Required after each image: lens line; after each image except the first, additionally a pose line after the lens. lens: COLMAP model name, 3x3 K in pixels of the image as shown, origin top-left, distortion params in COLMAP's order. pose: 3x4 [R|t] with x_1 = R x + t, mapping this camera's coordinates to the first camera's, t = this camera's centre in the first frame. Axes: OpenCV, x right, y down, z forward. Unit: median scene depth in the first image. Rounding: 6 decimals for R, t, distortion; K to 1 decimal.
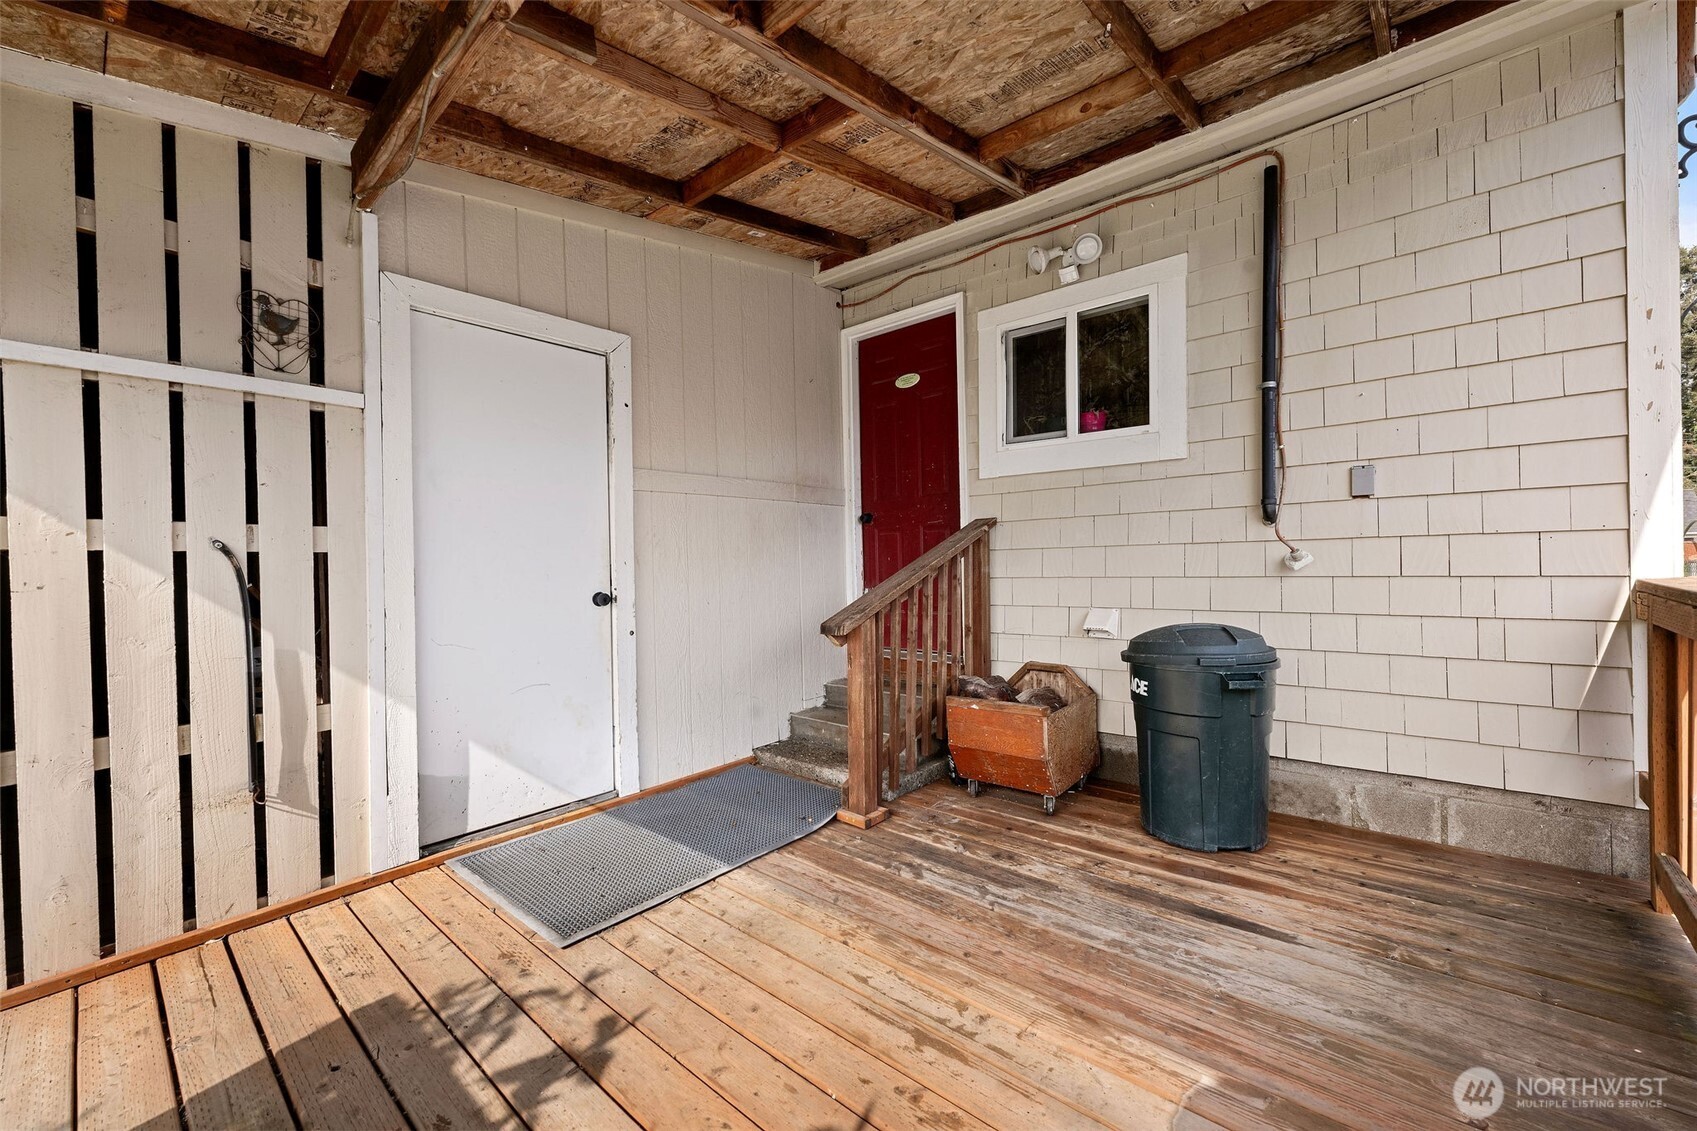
lens RADIAL K [[668.1, 0, 850.4], [0, 668.1, 568.7], [0, 0, 1]] dist [-0.002003, 0.000456]
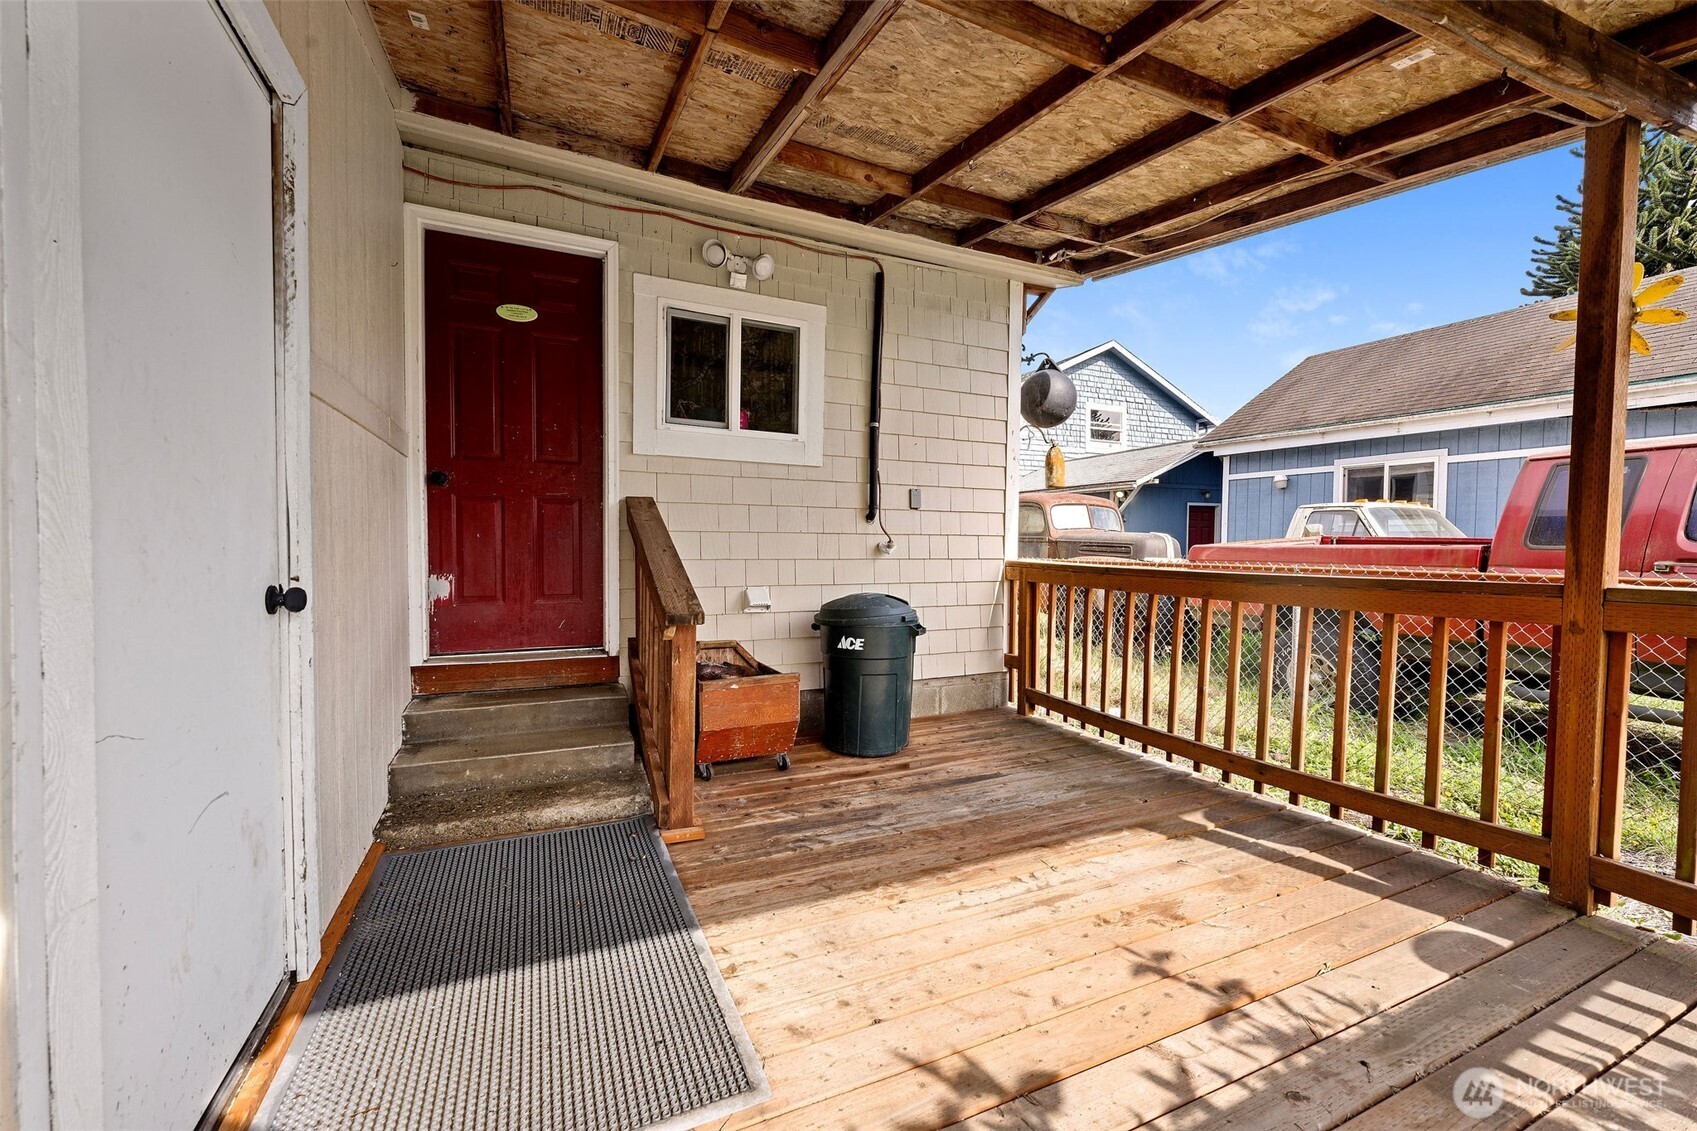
lens RADIAL K [[668.1, 0, 843.7], [0, 668.1, 568.0], [0, 0, 1]] dist [-0.002003, 0.000456]
pose [[0.422638, -0.007164, 0.906270, -0.721739], [-0.009046, 0.999886, 0.012123, 0.014918], [-0.906253, -0.013322, 0.422525, 0.465646]]
